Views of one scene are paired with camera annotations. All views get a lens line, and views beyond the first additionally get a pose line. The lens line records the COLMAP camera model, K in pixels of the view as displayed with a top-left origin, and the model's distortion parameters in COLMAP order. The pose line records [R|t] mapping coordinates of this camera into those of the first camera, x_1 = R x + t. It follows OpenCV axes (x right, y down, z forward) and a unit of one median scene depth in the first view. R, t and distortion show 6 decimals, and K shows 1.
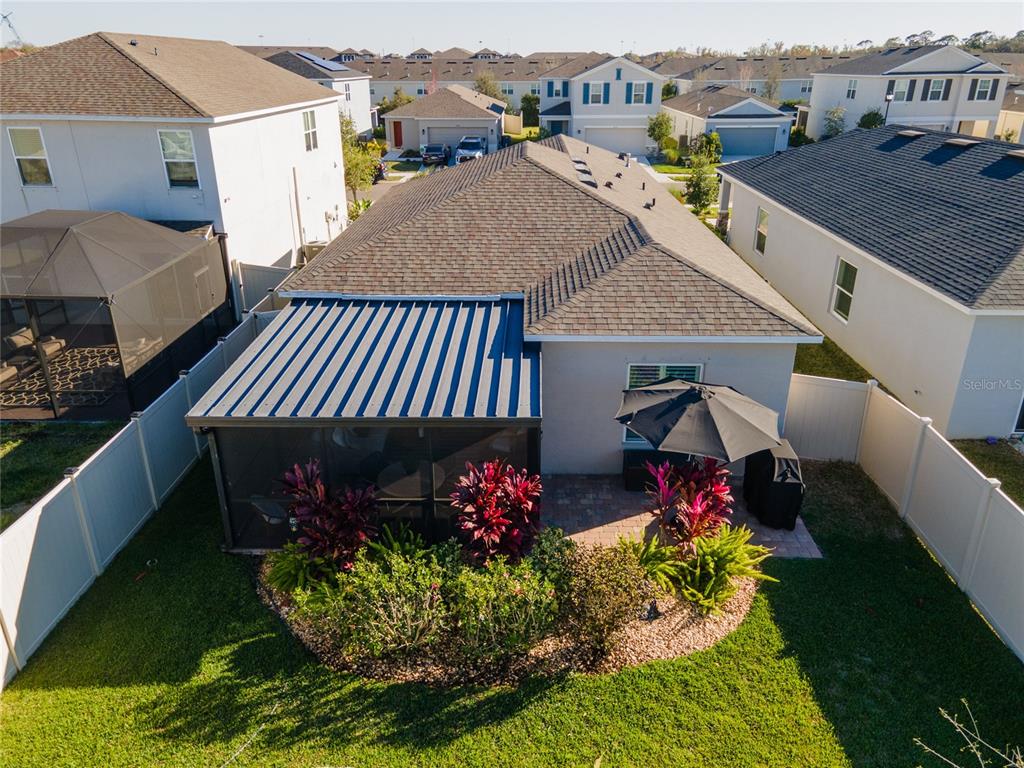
lens RADIAL K [[756.9, 0, 511.0], [0, 756.9, 384.1], [0, 0, 1]] dist [0.033949, 0.000101]
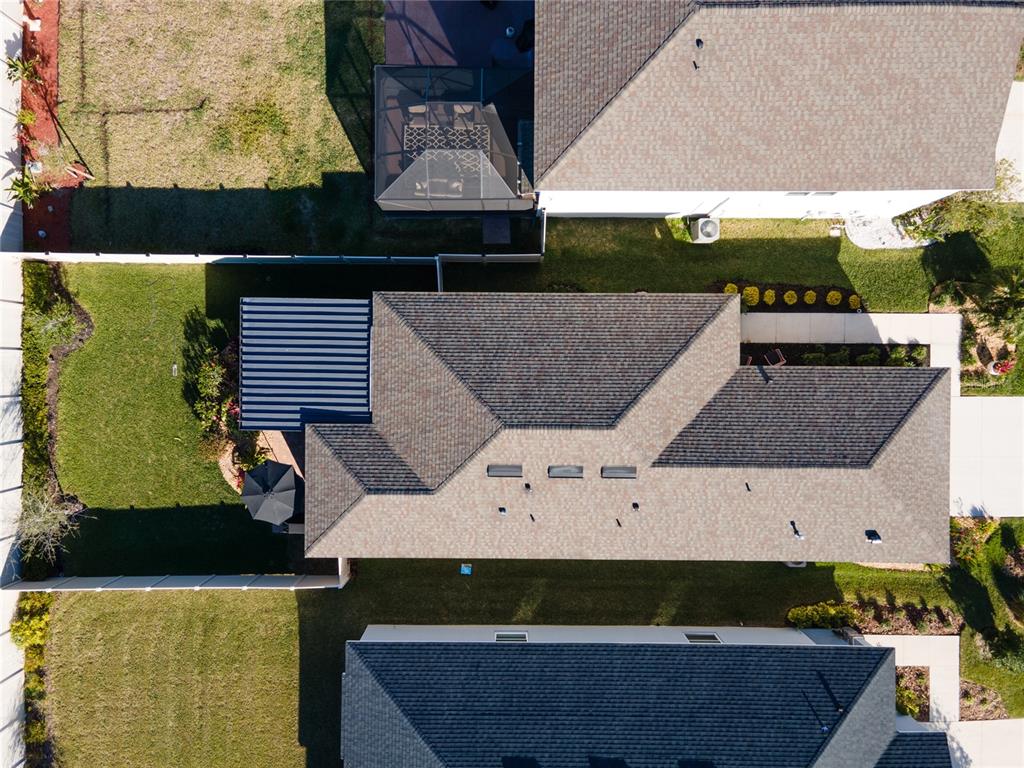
lens RADIAL K [[756.9, 0, 512.2], [0, 756.9, 392.7], [0, 0, 1]] dist [0.033949, 0.000101]
pose [[0.017756, 0.999390, 0.030083, -0.152938], [-0.390404, -0.020769, 0.920409, -2.729866], [0.920472, -0.028087, 0.389797, 0.796579]]
